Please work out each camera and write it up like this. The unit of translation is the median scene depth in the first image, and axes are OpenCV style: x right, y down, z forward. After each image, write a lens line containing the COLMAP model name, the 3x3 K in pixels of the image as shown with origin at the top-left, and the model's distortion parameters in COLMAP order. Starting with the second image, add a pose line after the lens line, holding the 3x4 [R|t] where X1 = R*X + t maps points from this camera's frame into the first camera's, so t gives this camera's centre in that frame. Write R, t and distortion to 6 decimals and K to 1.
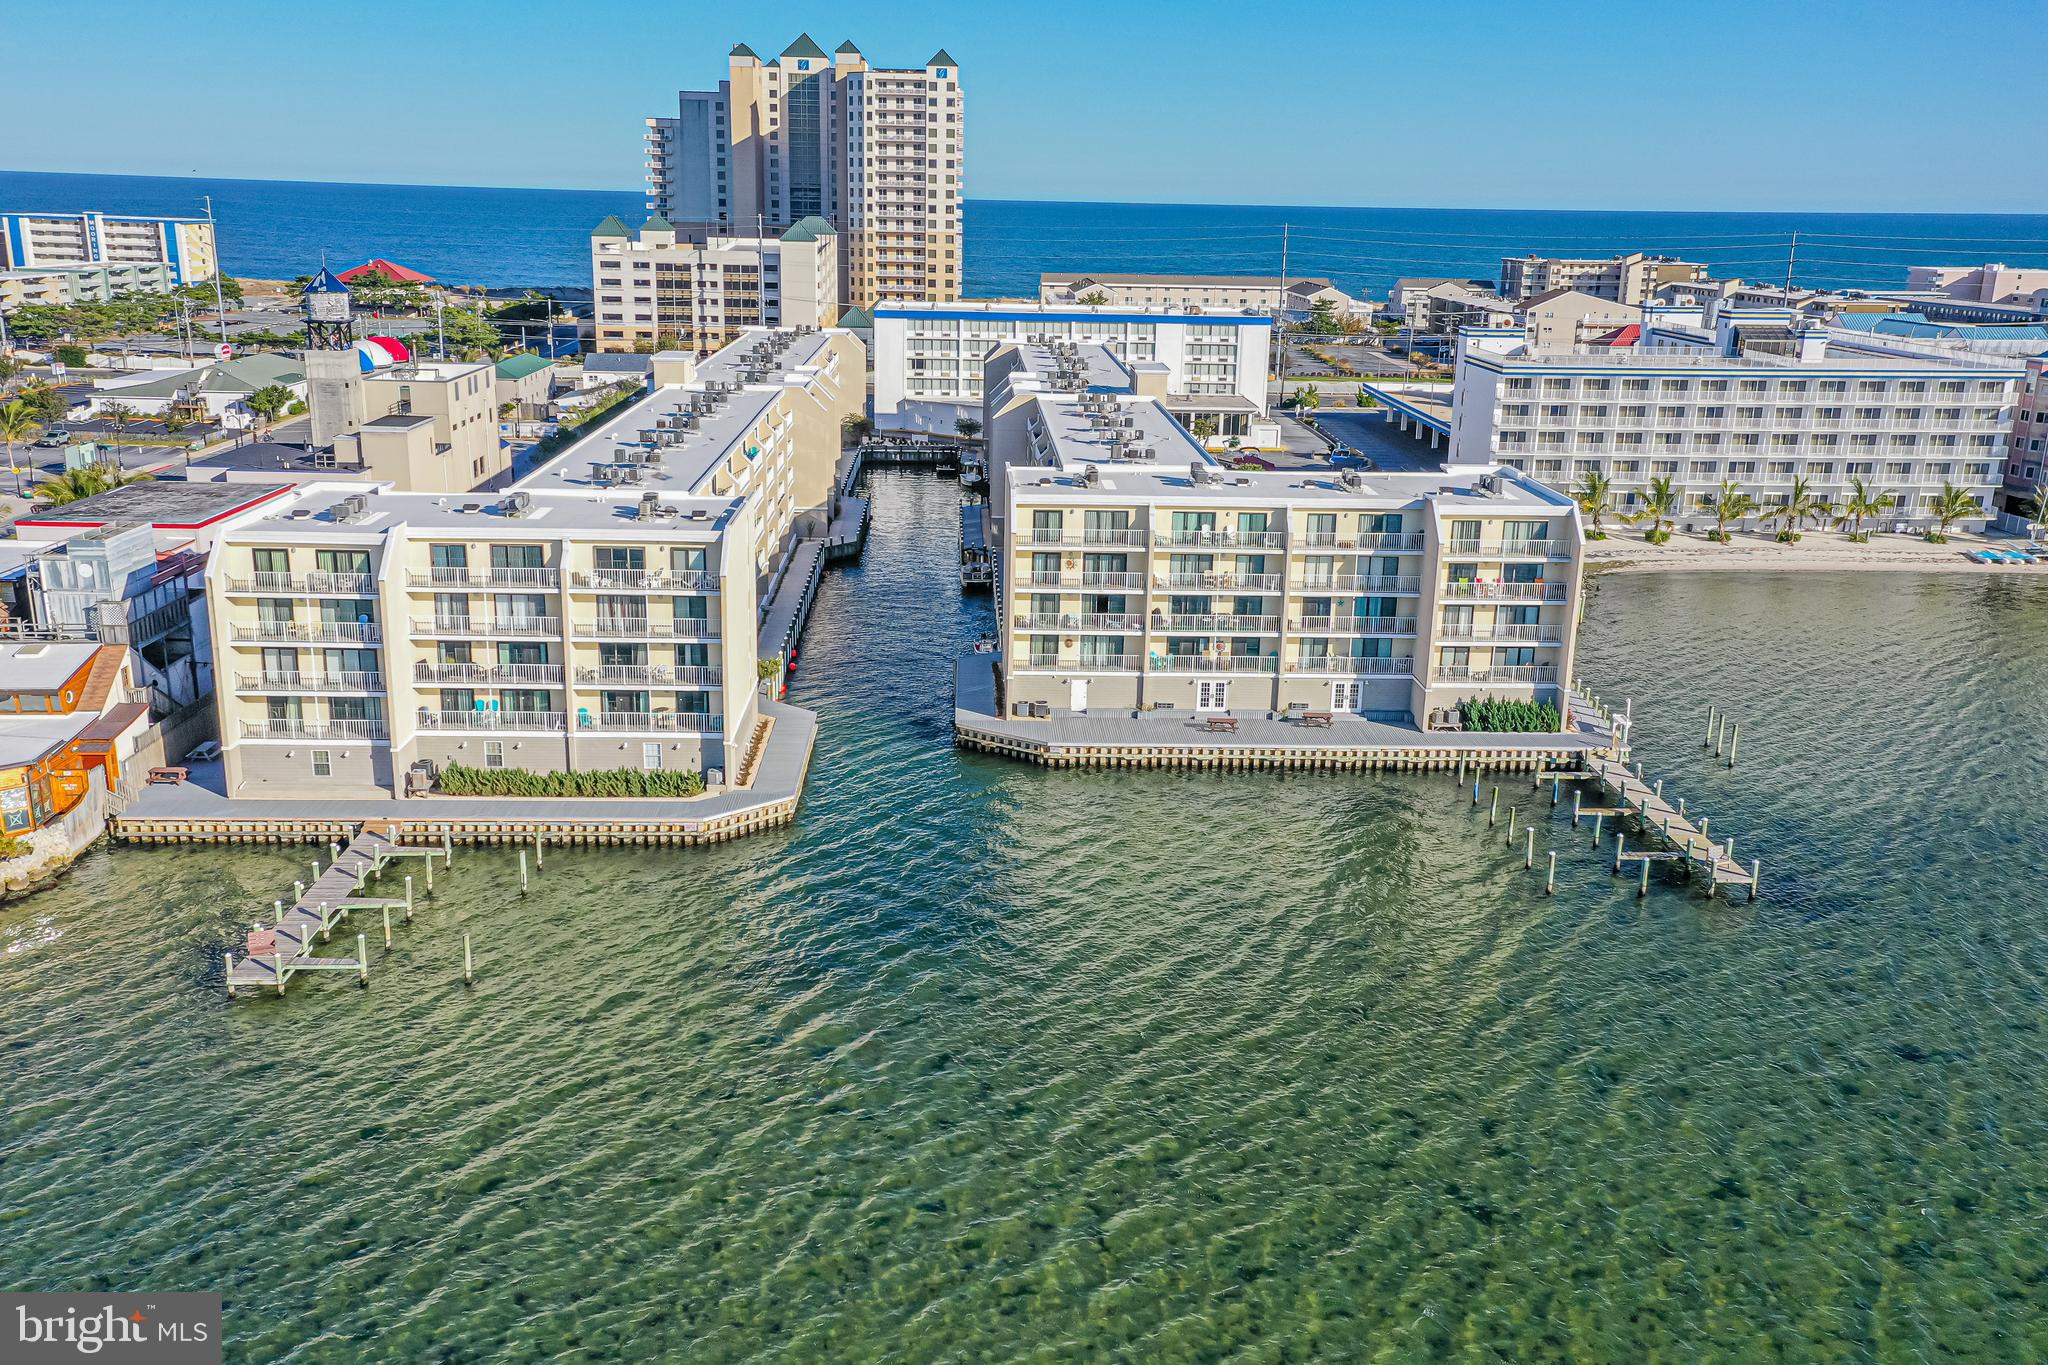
lens RADIAL K [[1793.6, 0, 1026.6], [0, 1793.6, 657.4], [0, 0, 1]] dist [0.023293, 0.101622]
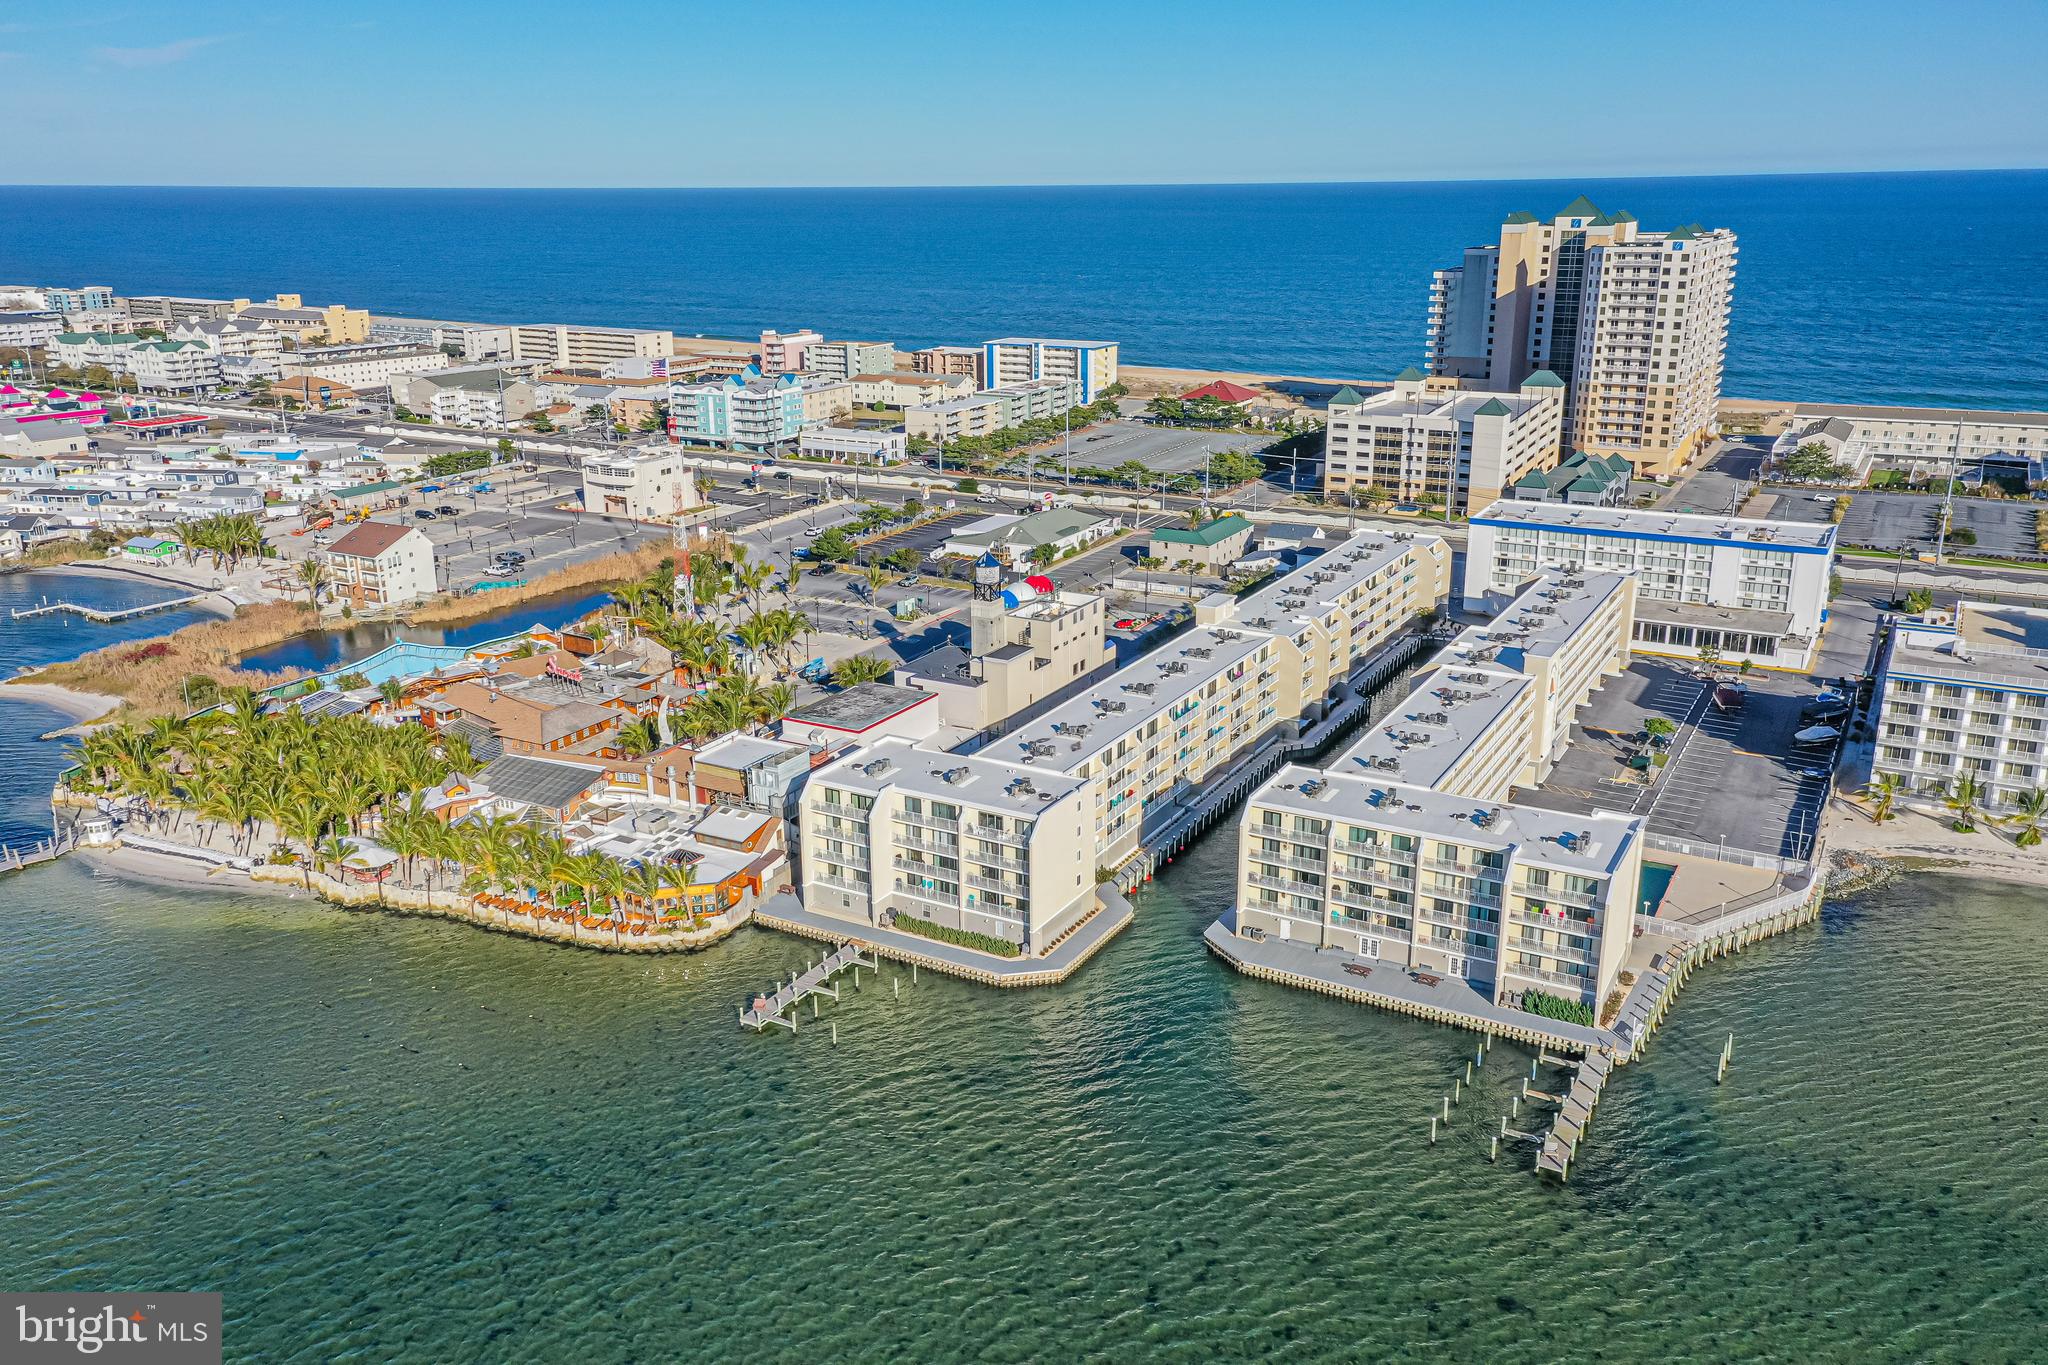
lens RADIAL K [[1741.2, 0, 1024.0], [0, 1741.2, 682.5], [0, 0, 1]] dist [0.017364, 0.061378]
pose [[0.846174, 0.136135, -0.515225, 0.290576], [-0.108456, 0.990579, 0.083613, -0.145136], [0.521754, -0.014872, 0.852966, -0.201706]]
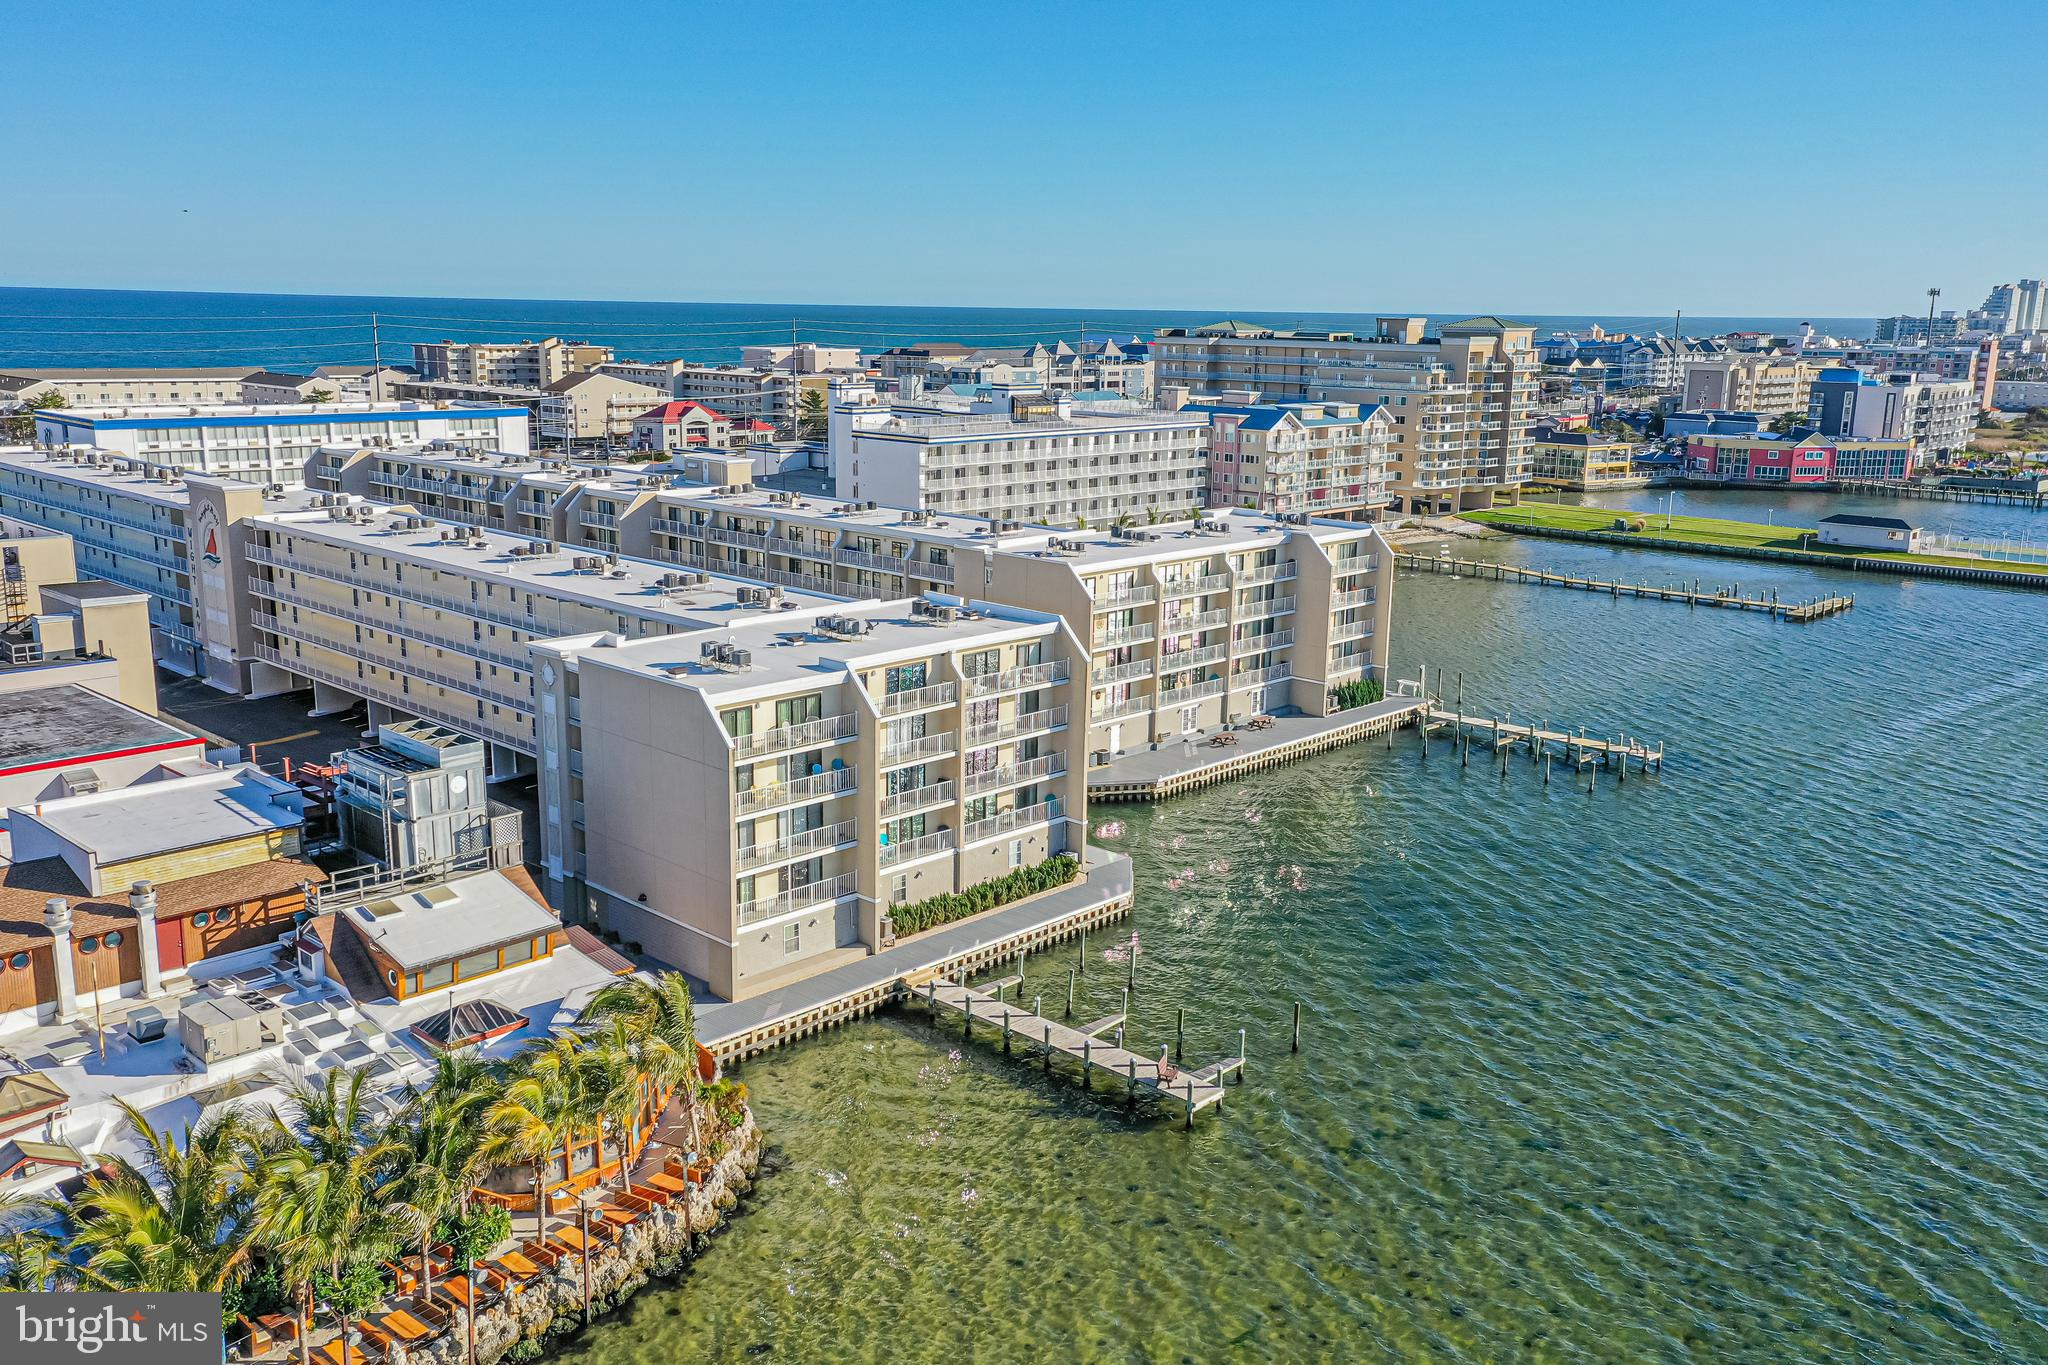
lens RADIAL K [[1729.4, 0, 1024.0], [0, 1729.4, 682.5], [0, 0, 1]] dist [0.006546, 0.406046]
pose [[0.730126, -0.159145, 0.664521, -0.358923], [0.174649, 0.983661, 0.043685, -0.035256], [-0.660616, 0.084162, 0.745991, 0.112646]]
